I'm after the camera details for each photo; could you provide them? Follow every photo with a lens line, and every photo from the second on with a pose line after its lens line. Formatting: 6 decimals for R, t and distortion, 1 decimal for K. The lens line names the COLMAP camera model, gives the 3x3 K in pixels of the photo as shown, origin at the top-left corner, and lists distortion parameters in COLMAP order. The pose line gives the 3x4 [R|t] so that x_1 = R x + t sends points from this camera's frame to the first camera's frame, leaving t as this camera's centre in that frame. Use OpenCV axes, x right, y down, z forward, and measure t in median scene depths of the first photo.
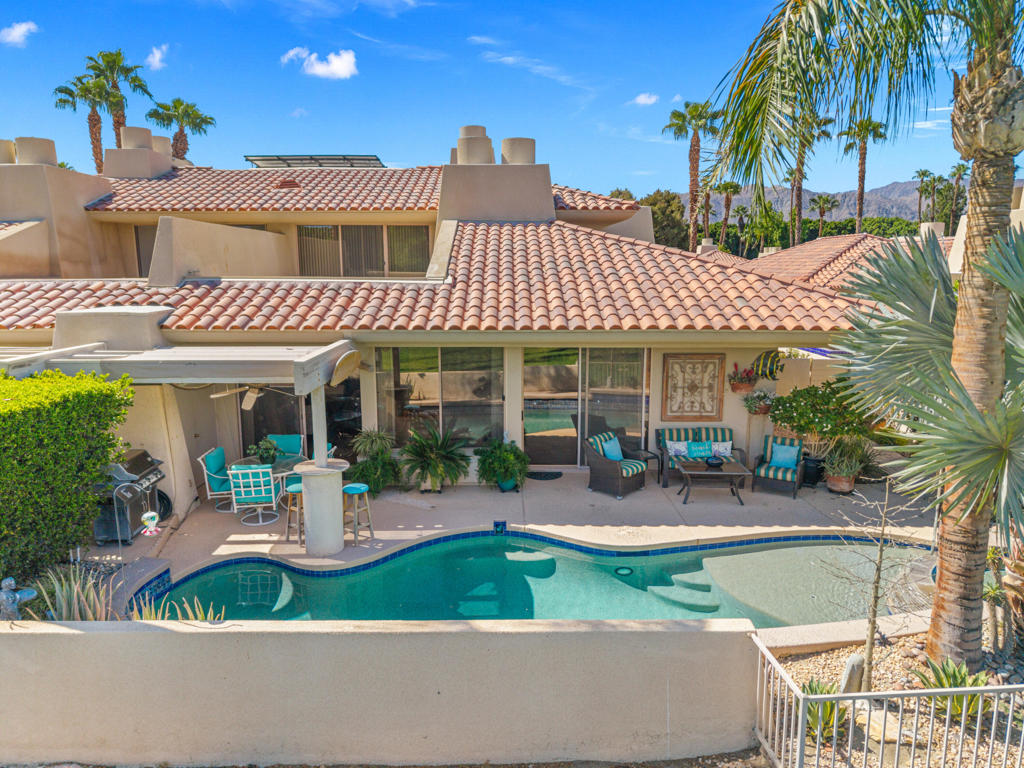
lens RADIAL K [[685.3, 0, 508.0], [0, 685.3, 382.6], [0, 0, 1]] dist [0.042876, -0.036513]
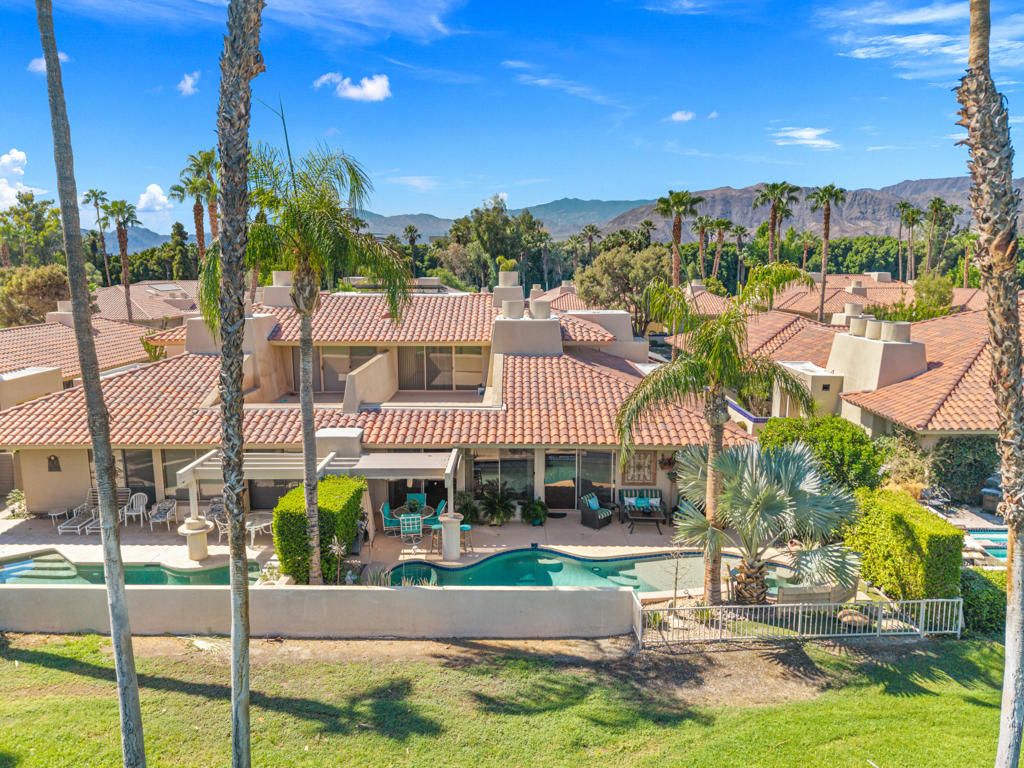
lens RADIAL K [[685.3, 0, 508.0], [0, 685.3, 382.6], [0, 0, 1]] dist [0.042876, -0.036513]
pose [[0.999921, 0.003772, -0.012019, -0.060184], [-0.003732, 0.999987, 0.003333, -0.244783], [0.012031, -0.003288, 0.999922, -0.894605]]
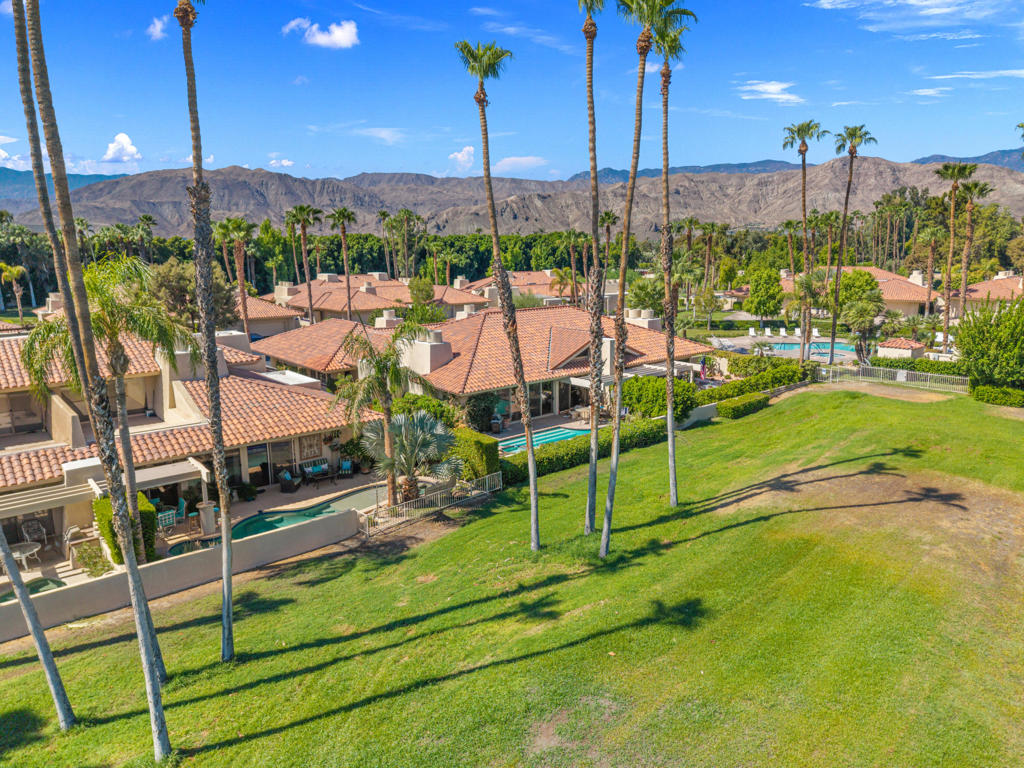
lens RADIAL K [[685.3, 0, 508.0], [0, 685.3, 382.6], [0, 0, 1]] dist [0.042876, -0.036513]
pose [[0.768985, -0.128038, 0.626313, -0.869655], [0.111704, 0.991577, 0.065559, -0.363336], [-0.629432, 0.019548, 0.776810, -1.729865]]
